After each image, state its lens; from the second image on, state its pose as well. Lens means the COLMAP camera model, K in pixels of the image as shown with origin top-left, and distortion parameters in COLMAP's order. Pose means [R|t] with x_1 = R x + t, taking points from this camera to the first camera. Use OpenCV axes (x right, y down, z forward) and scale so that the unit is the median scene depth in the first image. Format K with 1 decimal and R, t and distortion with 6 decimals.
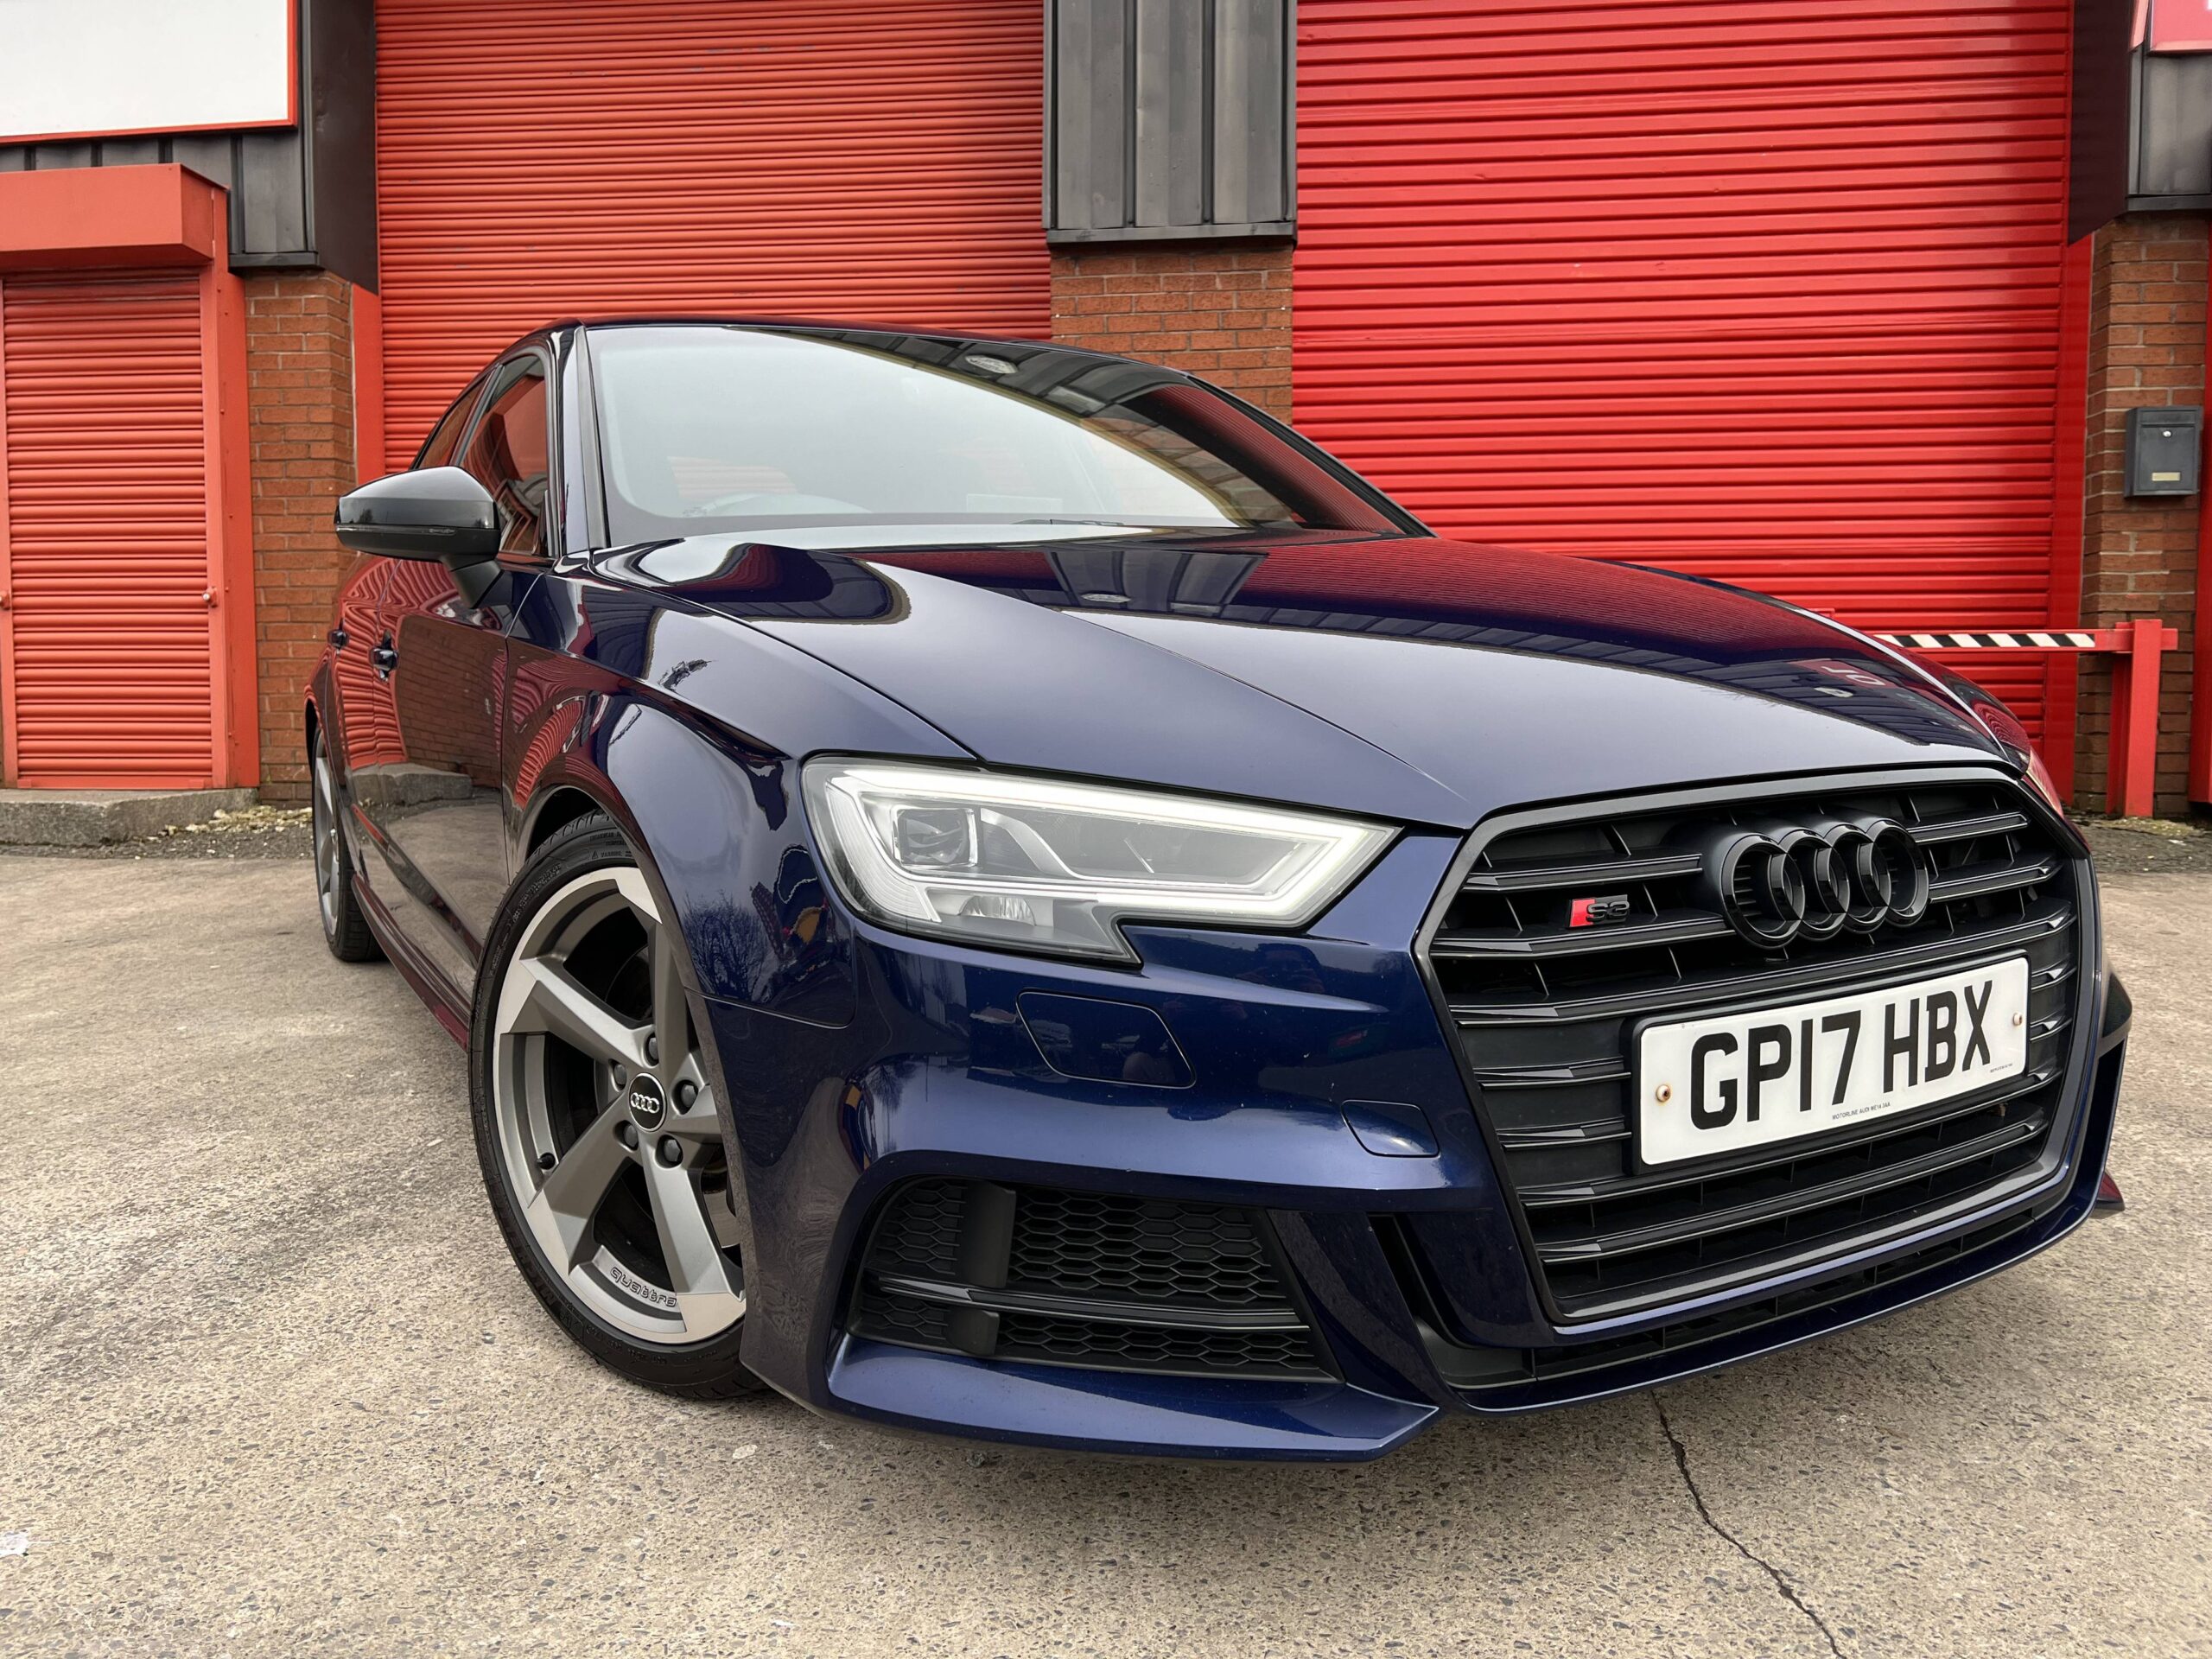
lens RADIAL K [[1663.1, 0, 1093.8], [0, 1663.1, 845.1], [0, 0, 1]] dist [0.041140, -0.046885]
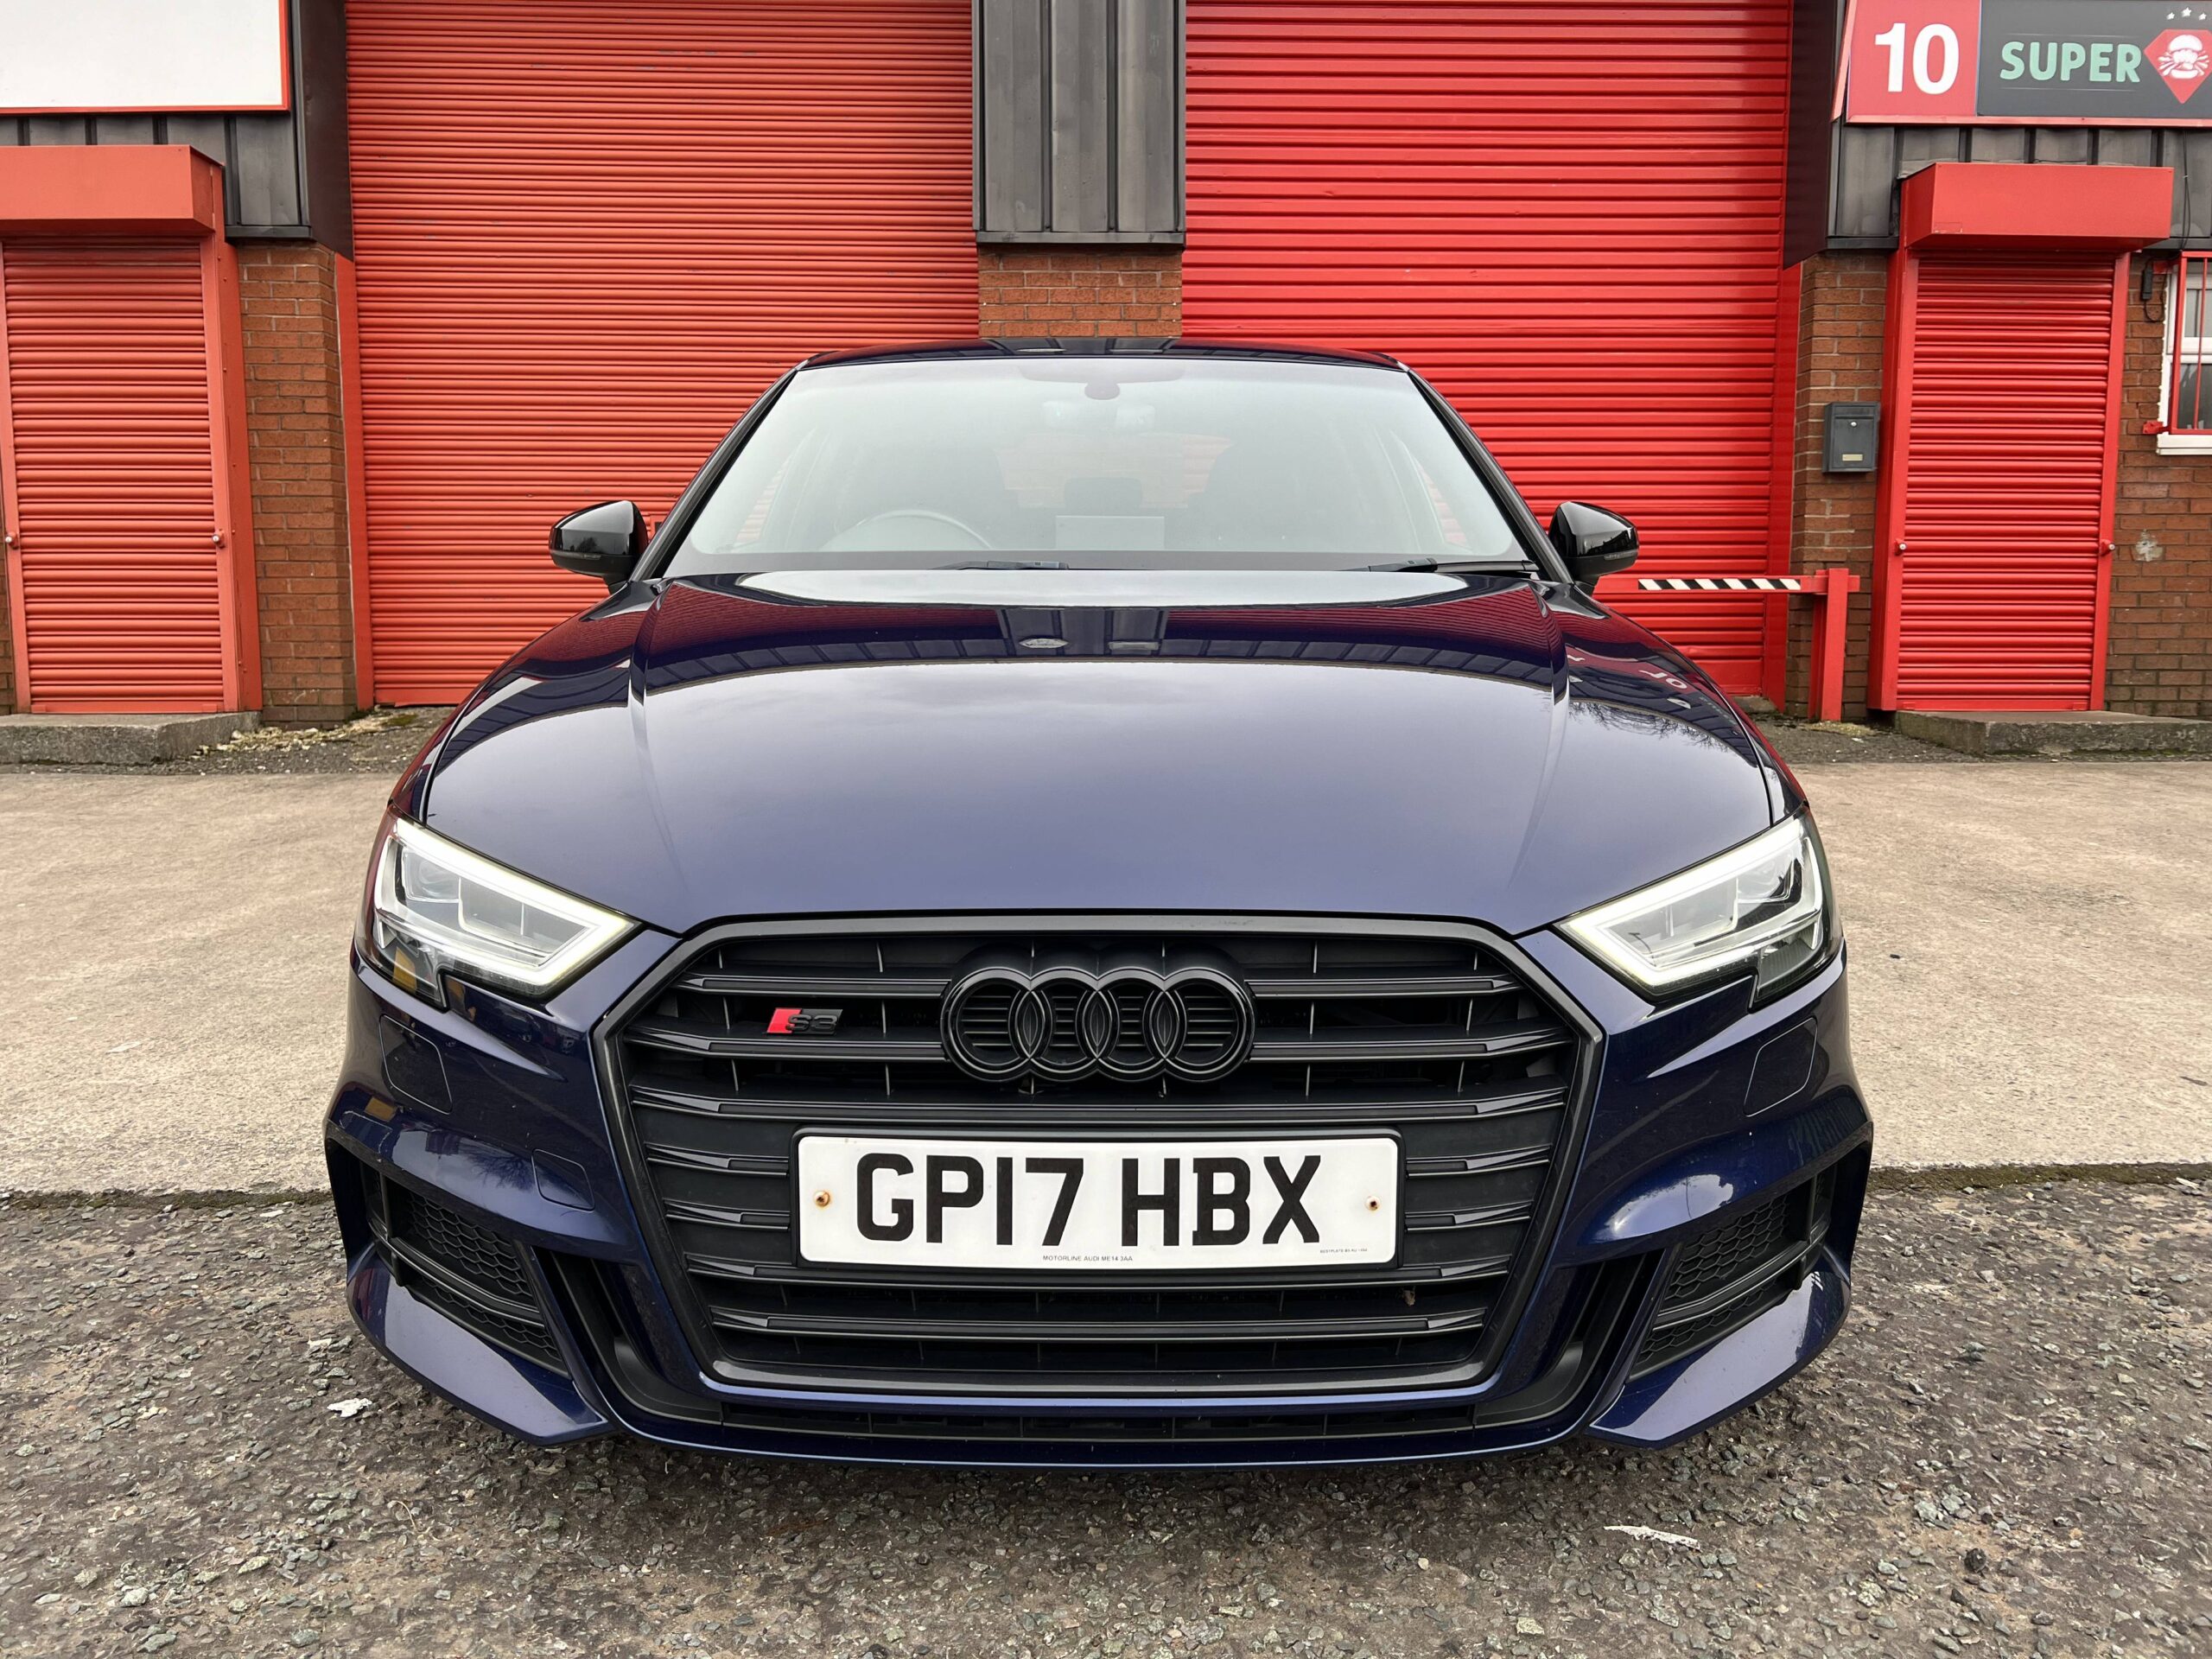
lens RADIAL K [[1663.1, 0, 1105.9], [0, 1663.1, 825.2], [0, 0, 1]] dist [0.041140, -0.046885]
pose [[0.989926, -0.018698, 0.140349, -0.112681], [0.012832, 0.999010, 0.042586, 0.001538], [-0.141006, -0.040356, 0.989186, -0.198694]]
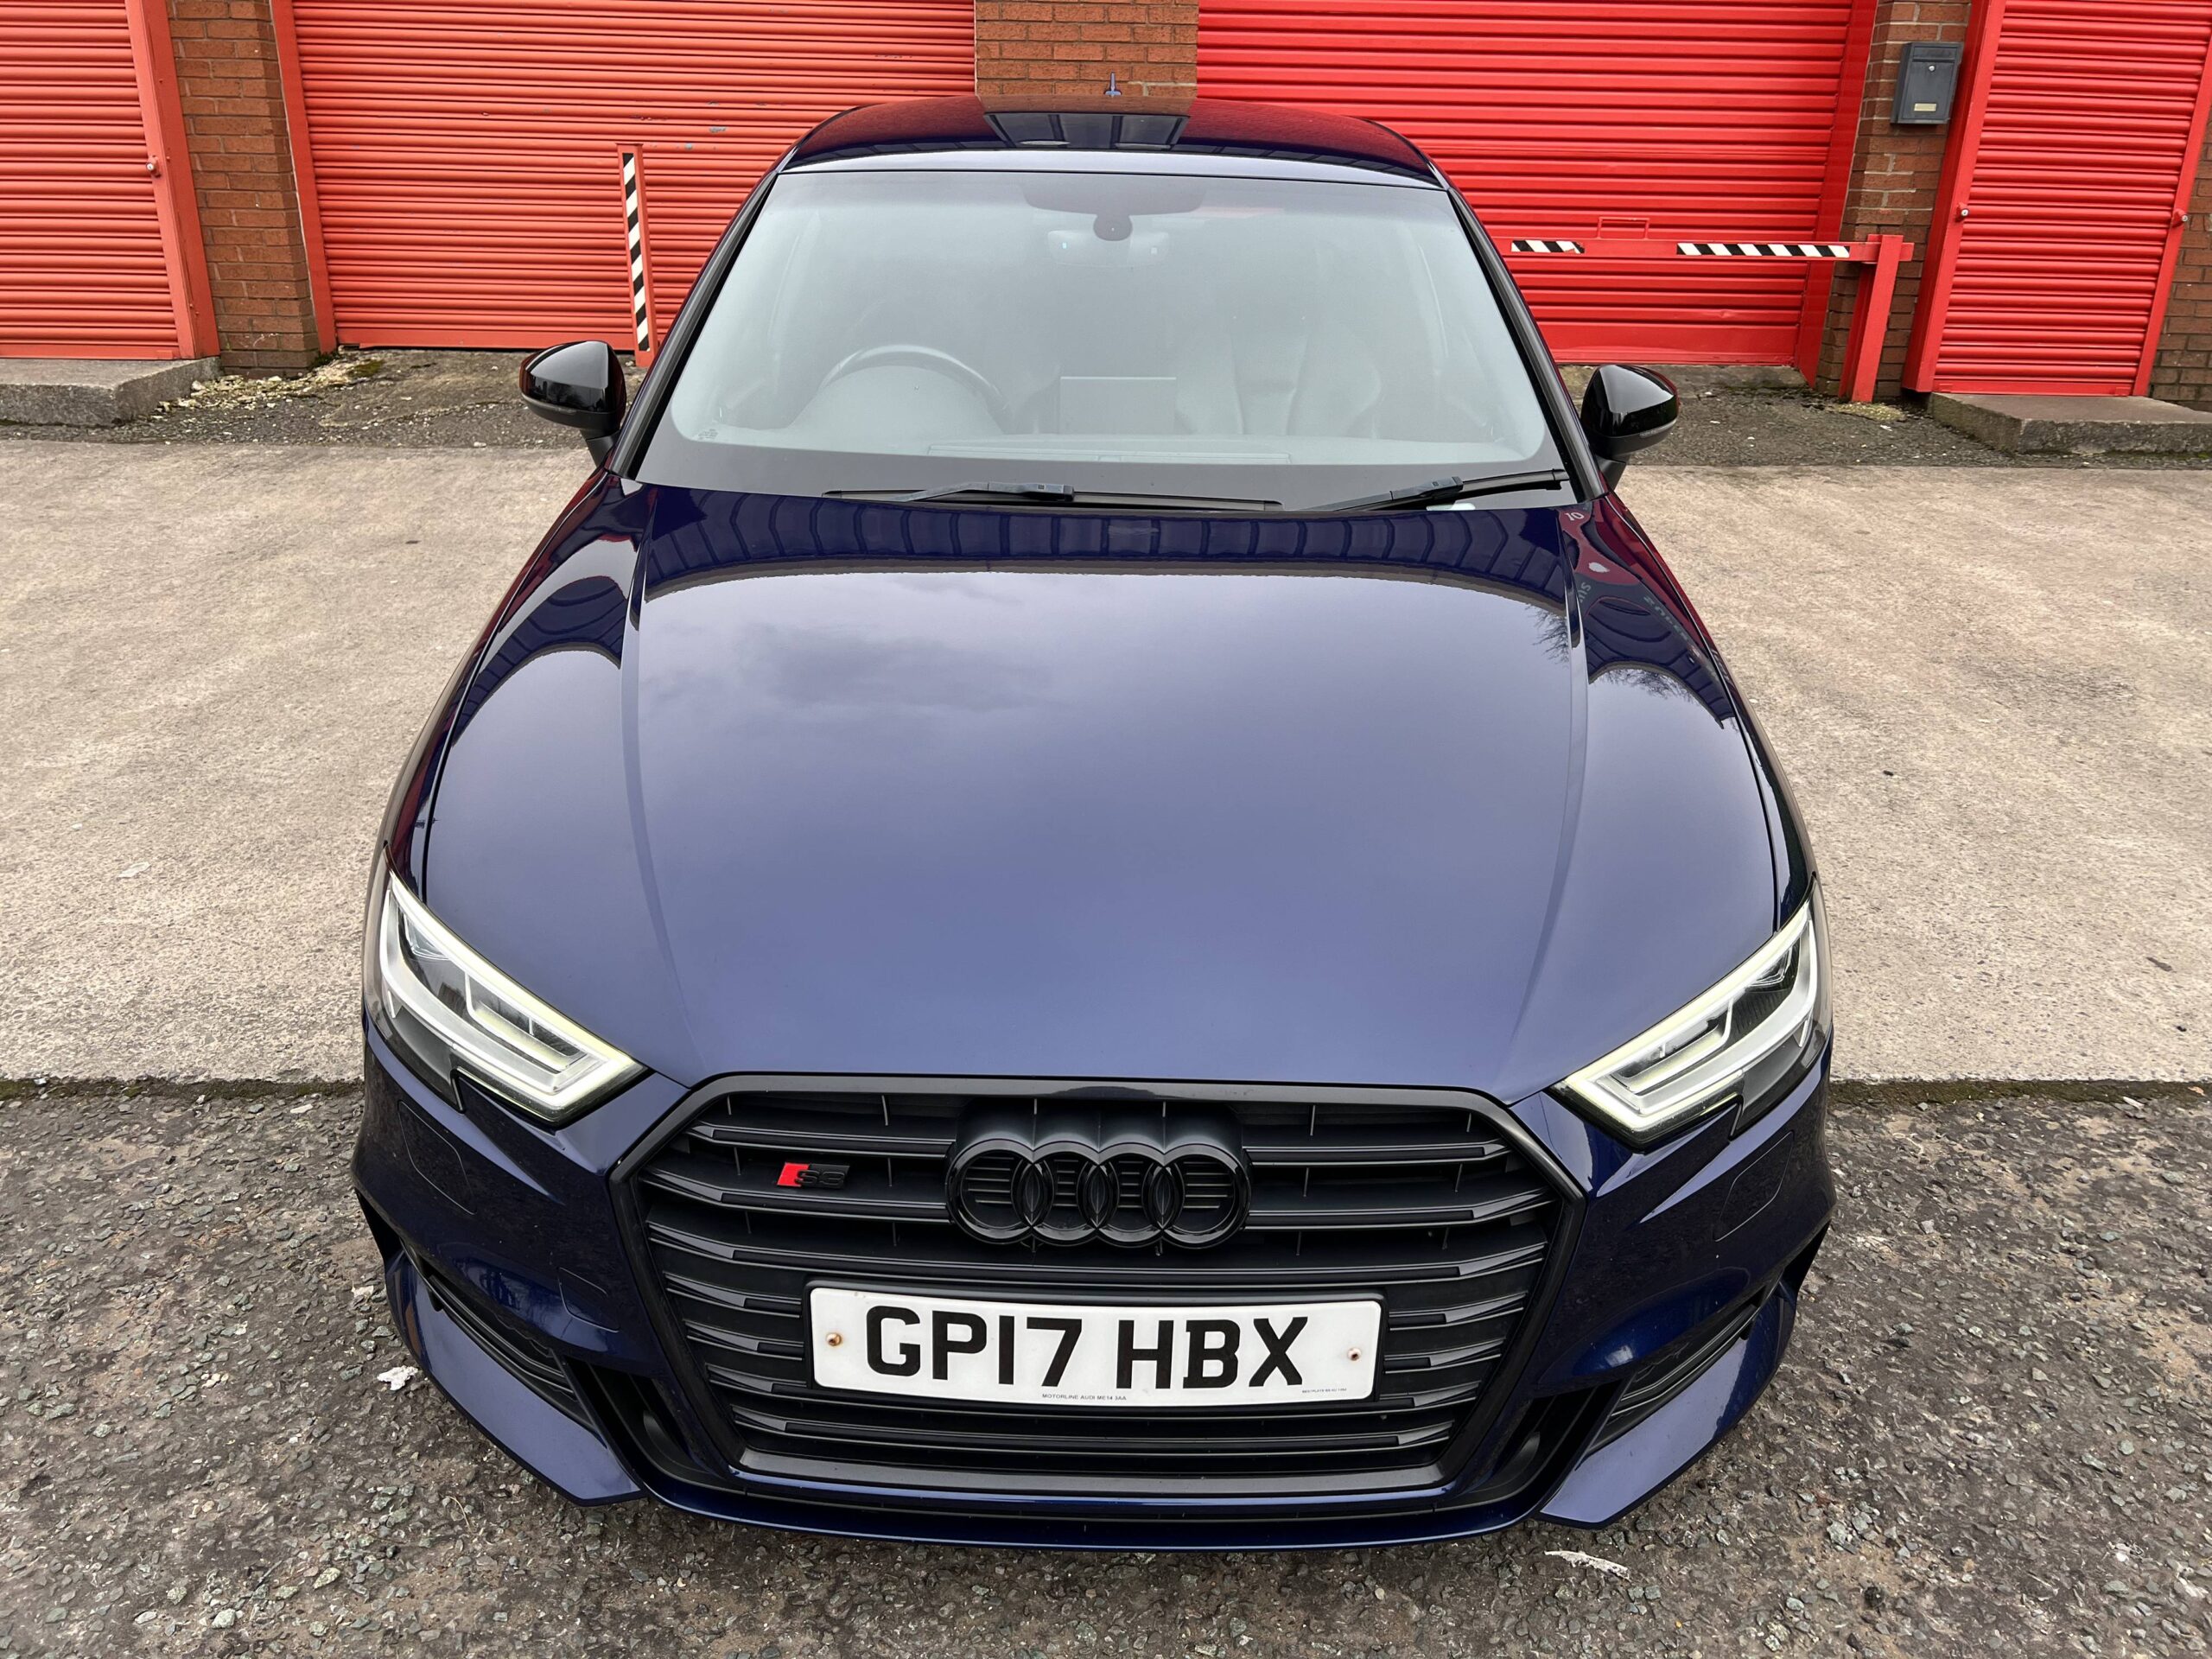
lens RADIAL K [[1663.1, 0, 1101.6], [0, 1663.1, 818.3], [0, 0, 1]] dist [0.041140, -0.046885]
pose [[0.990113, -0.033151, 0.136300, -0.112178], [-0.008794, 0.955092, 0.296178, -0.081296], [-0.139998, -0.294448, 0.945358, -0.181566]]
